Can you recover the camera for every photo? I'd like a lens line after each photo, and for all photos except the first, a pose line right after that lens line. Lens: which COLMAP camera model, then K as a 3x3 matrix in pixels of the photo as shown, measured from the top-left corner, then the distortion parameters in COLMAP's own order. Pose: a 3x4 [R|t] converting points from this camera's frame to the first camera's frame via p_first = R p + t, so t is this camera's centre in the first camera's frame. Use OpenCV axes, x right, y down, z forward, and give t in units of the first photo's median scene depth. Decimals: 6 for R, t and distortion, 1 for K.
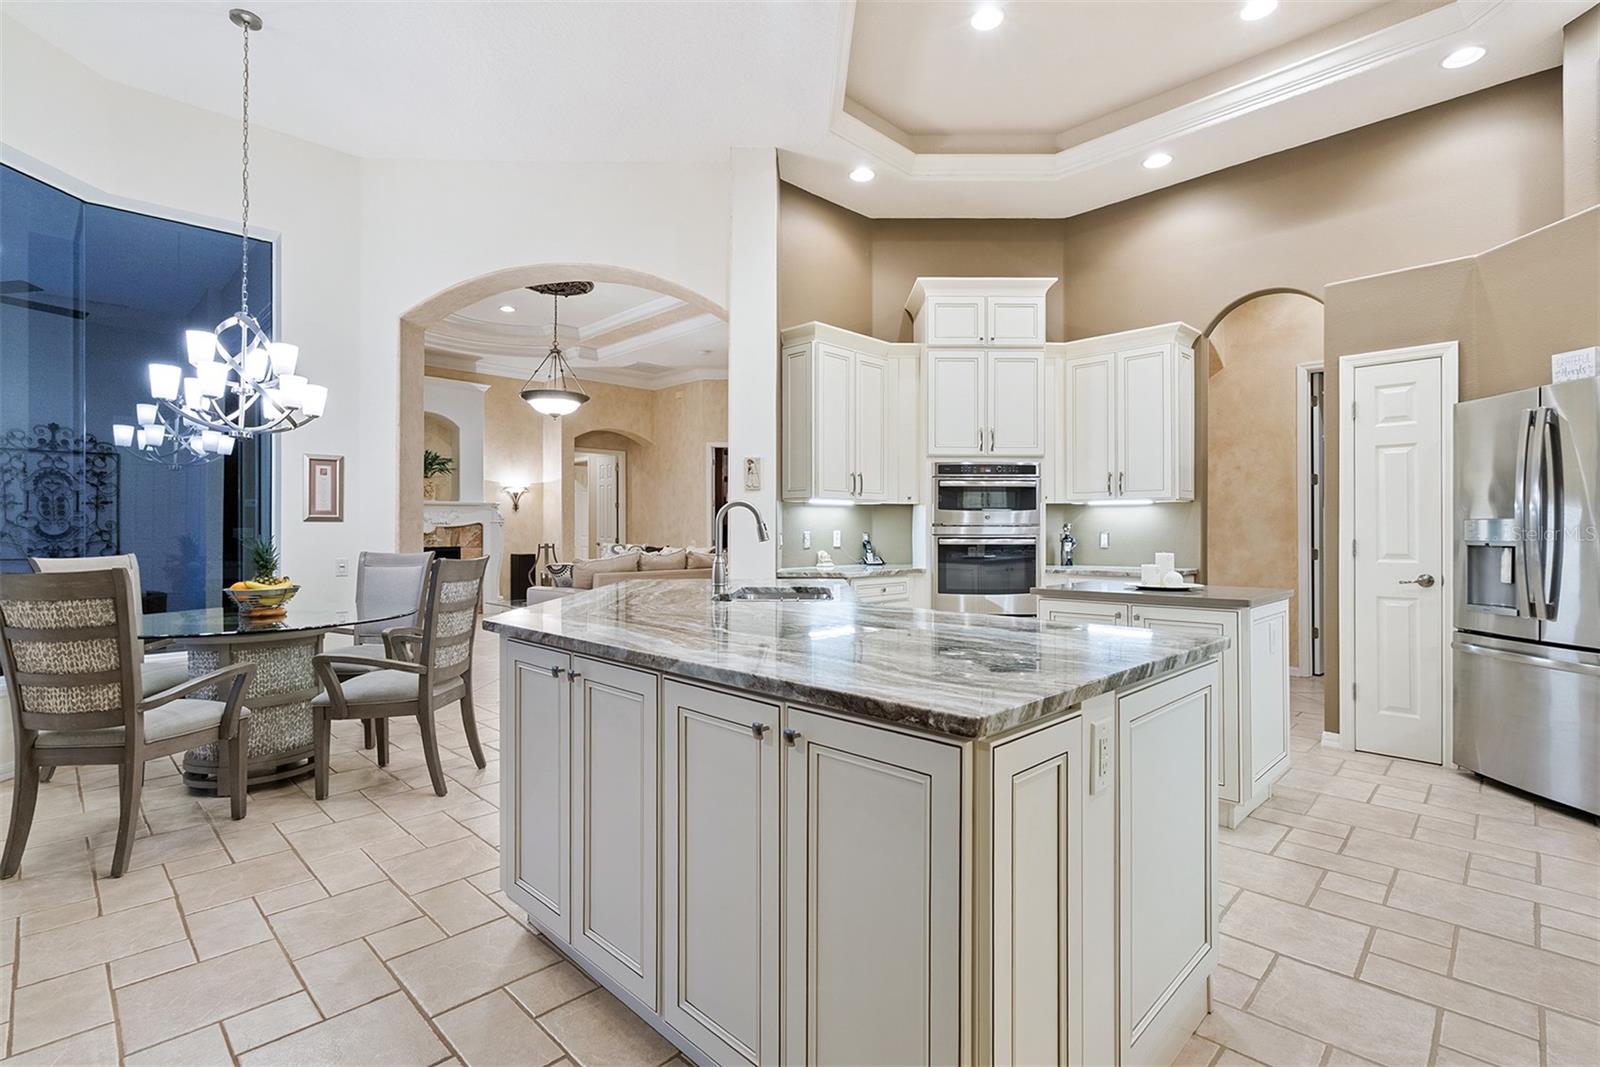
lens RADIAL K [[744.9, 0, 800.0], [0, 744.9, 533.5], [0, 0, 1]] dist [-0.000242, 0.000222]
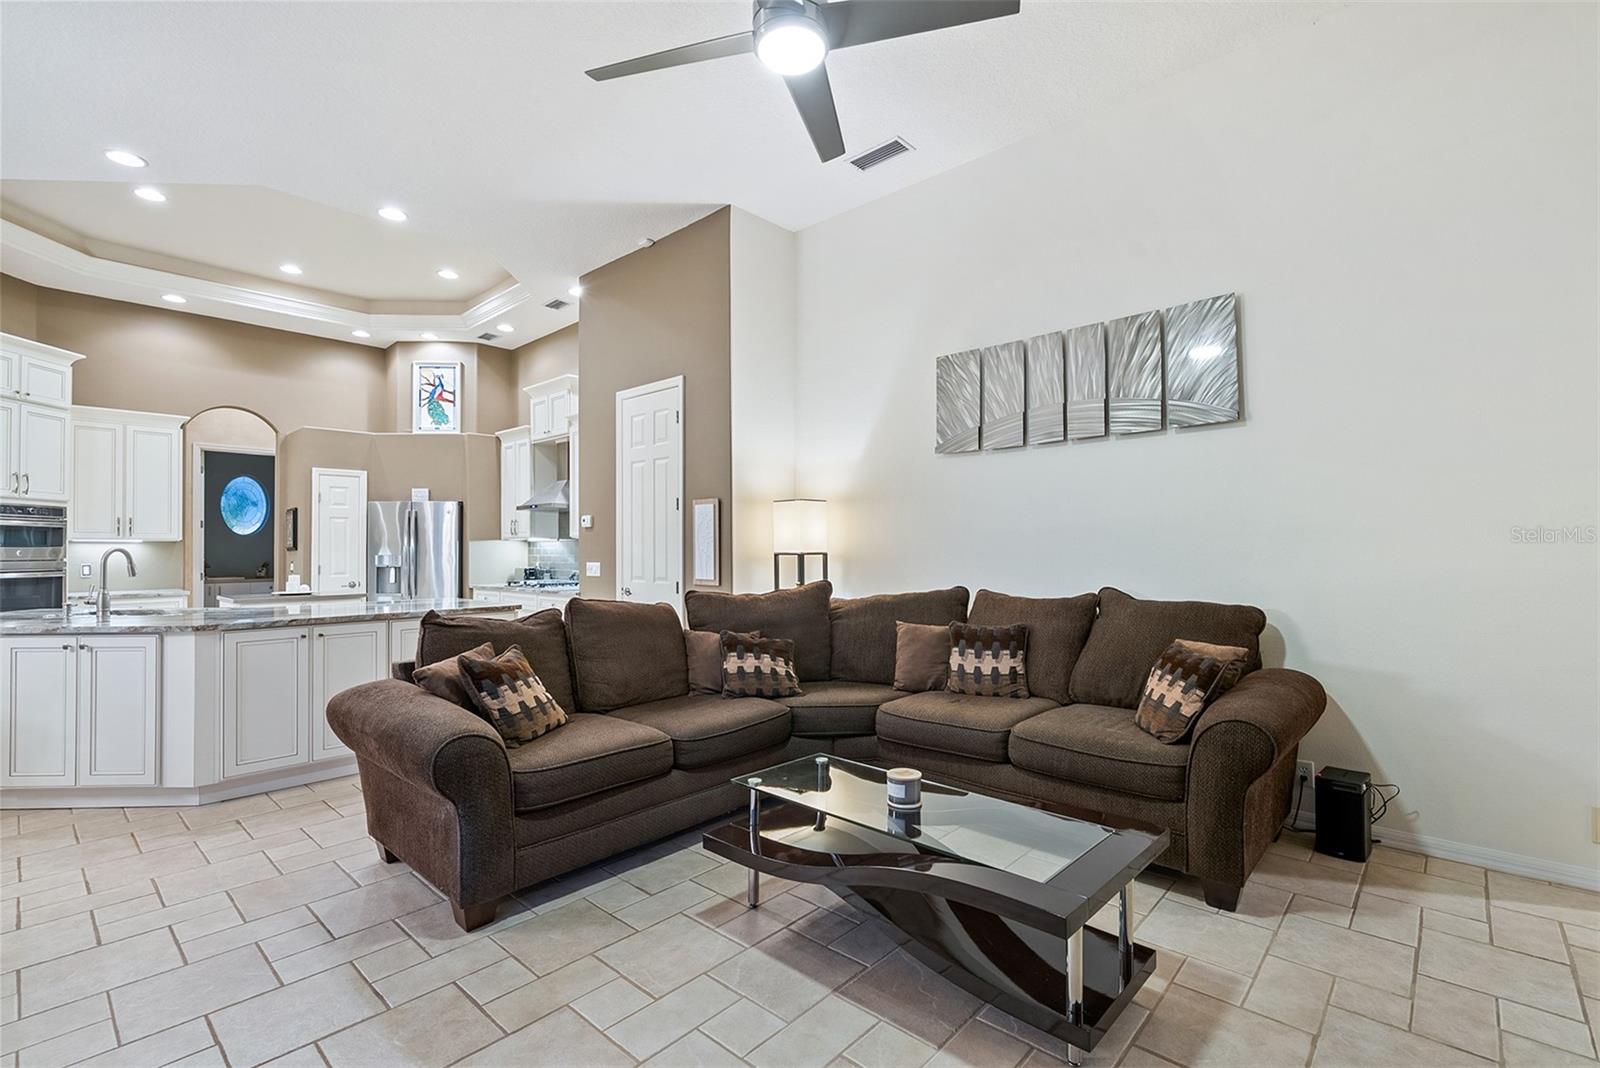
lens RADIAL K [[727.7, 0, 797.2], [0, 727.7, 543.4], [0, 0, 1]] dist [0.009603, -0.000057]
pose [[-0.059645, 0.003873, 0.998212, -0.900310], [0.009767, 0.999947, -0.003296, -0.022788], [-0.998172, 0.009553, -0.059680, -0.080276]]
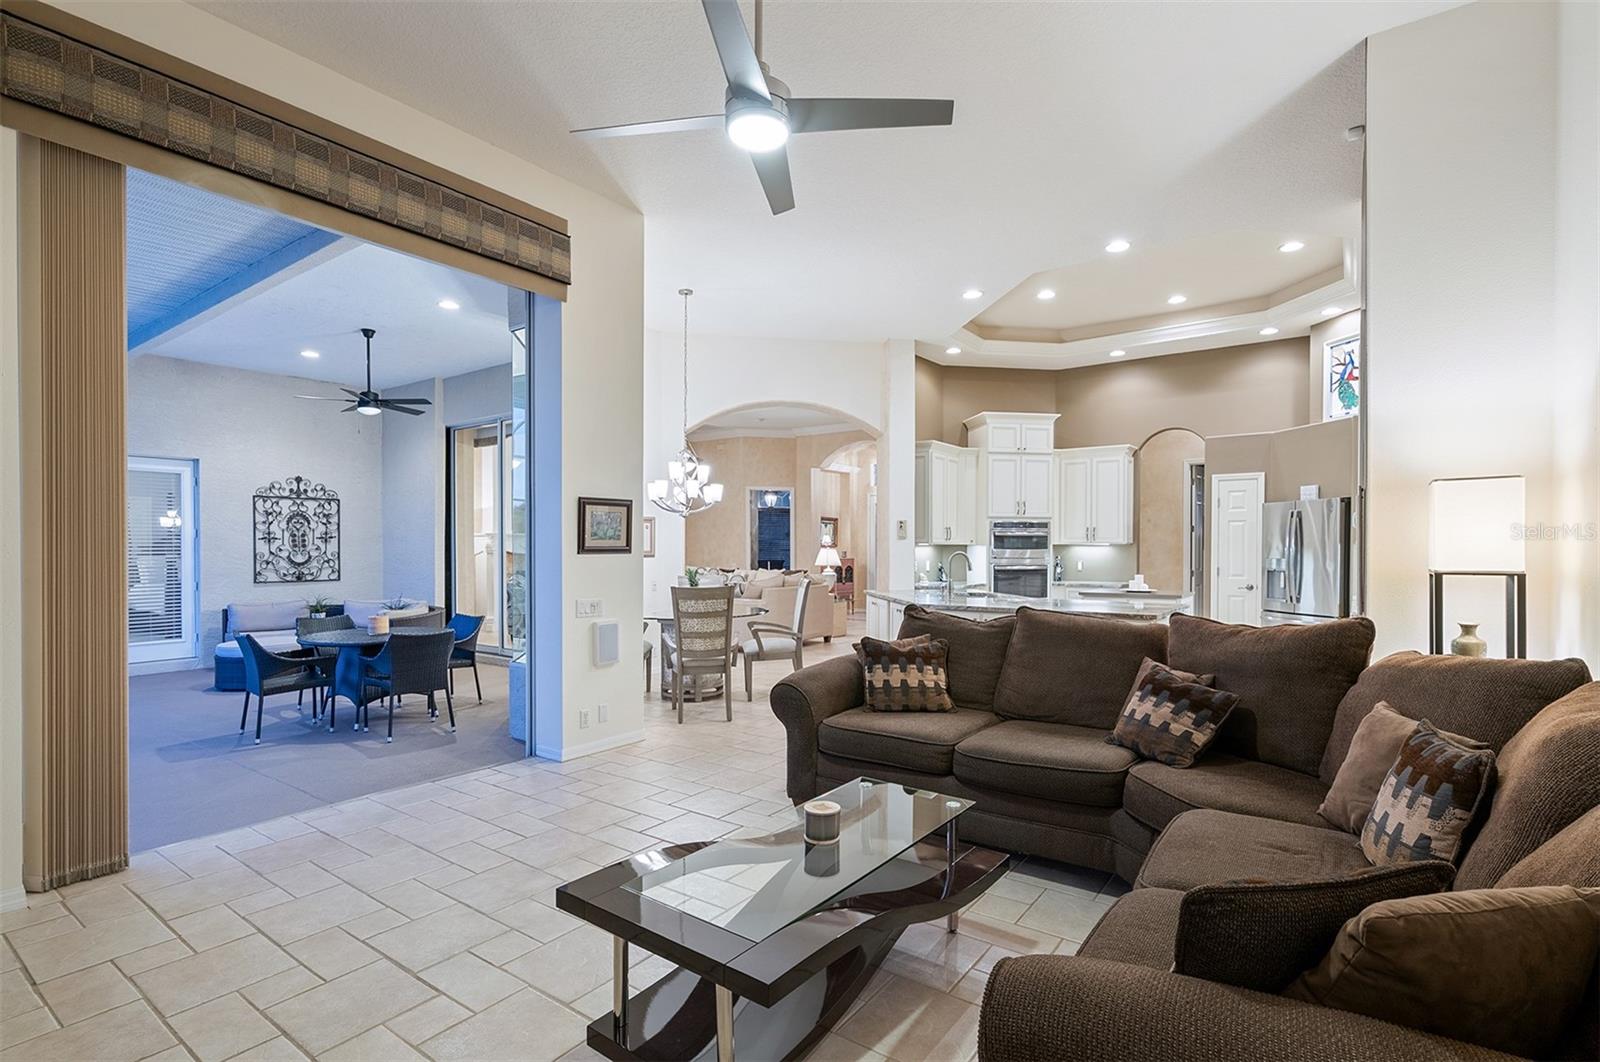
lens RADIAL K [[760.7, 0, 794.0], [0, 760.7, 556.0], [0, 0, 1]] dist [-0.003230, -0.000135]
pose [[0.988988, -0.001789, 0.147987, -0.518180], [0.000554, 0.999965, 0.008383, -0.030462], [-0.147997, -0.008209, 0.988954, -0.641221]]
